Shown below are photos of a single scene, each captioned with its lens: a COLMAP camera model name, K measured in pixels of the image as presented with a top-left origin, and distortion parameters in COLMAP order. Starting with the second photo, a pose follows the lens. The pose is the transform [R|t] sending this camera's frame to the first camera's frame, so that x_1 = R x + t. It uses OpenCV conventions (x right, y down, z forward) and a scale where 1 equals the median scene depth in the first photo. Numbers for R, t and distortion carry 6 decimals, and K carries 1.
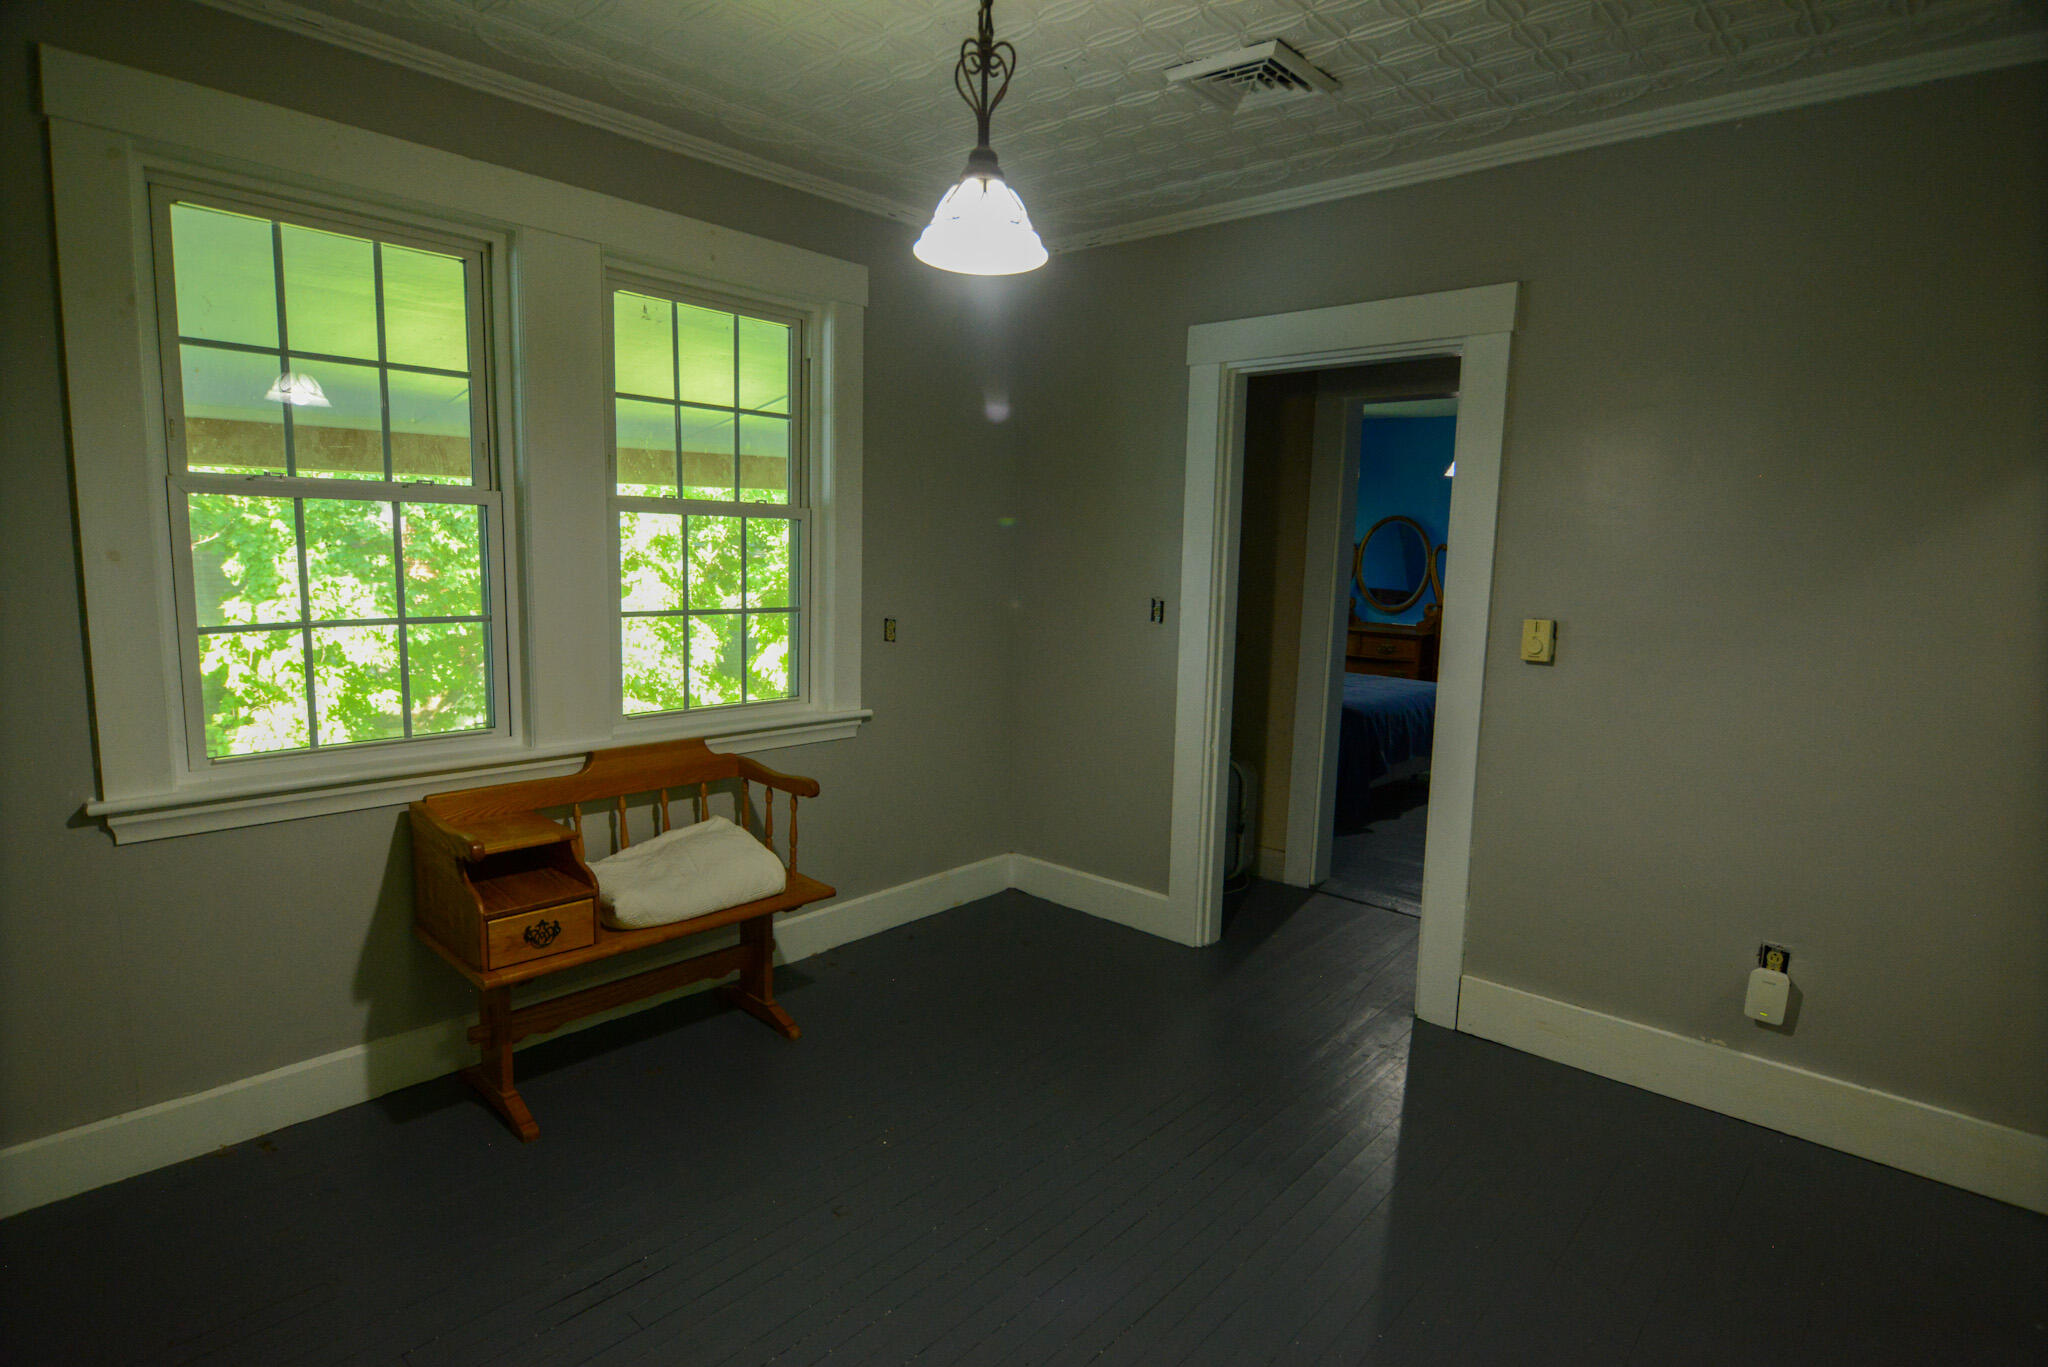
lens RADIAL K [[1100.1, 0, 1029.1], [0, 1100.1, 690.8], [0, 0, 1]] dist [-0.015727, -0.003691]
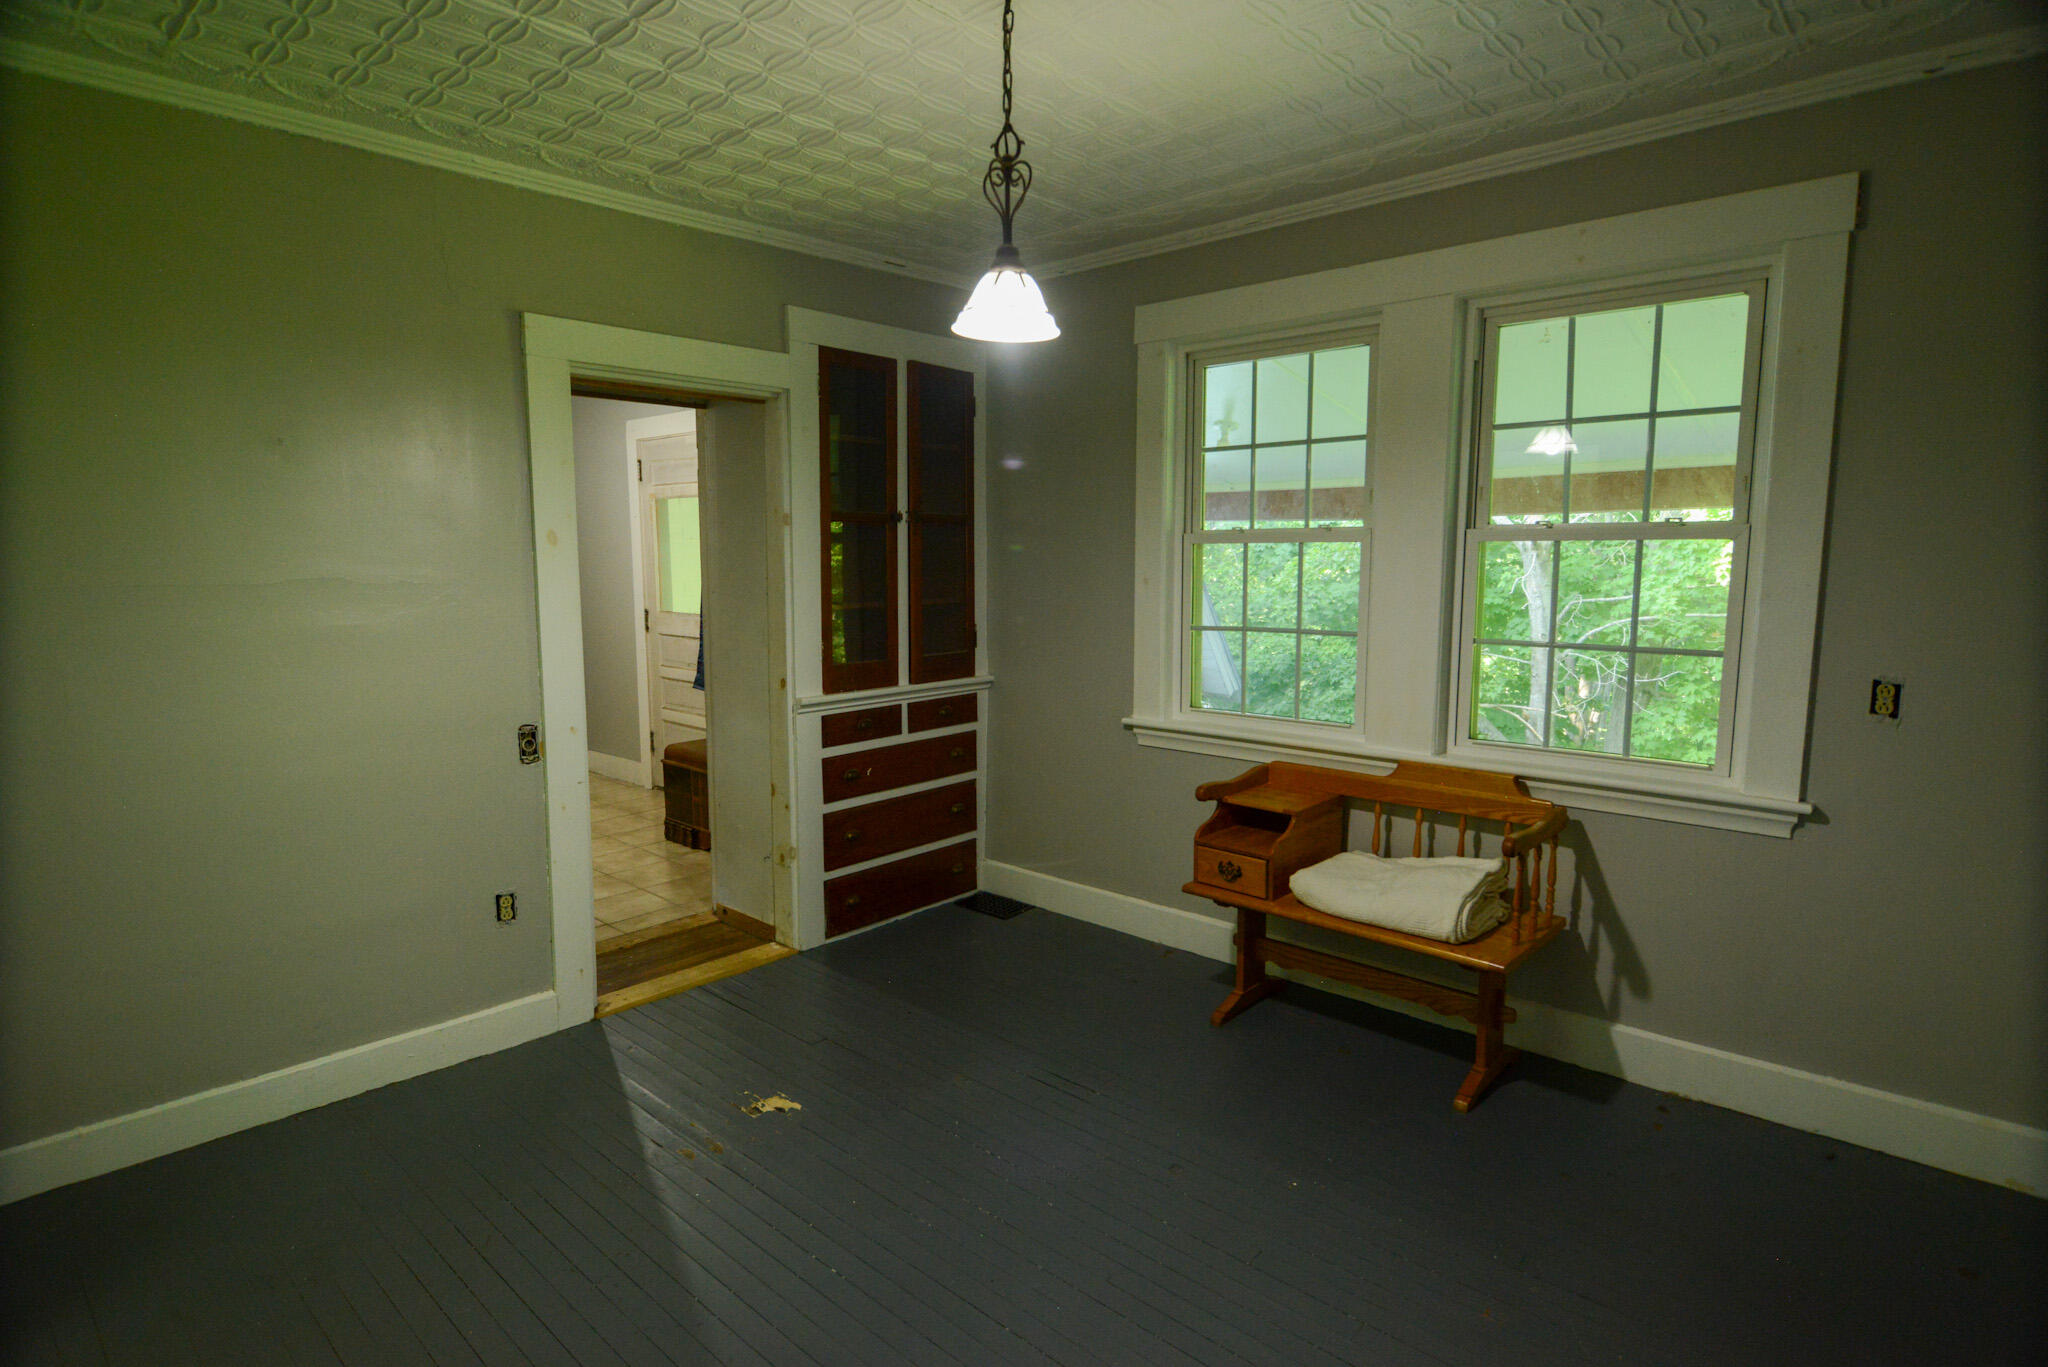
lens RADIAL K [[1063.1, 0, 1025.1], [0, 1063.1, 689.5], [0, 0, 1]] dist [-0.009495, -0.000273]
pose [[-0.020186, 0.094141, -0.995354, 0.714672], [-0.137855, 0.985786, 0.096032, -0.069984], [0.990247, 0.139153, -0.006922, 0.669711]]
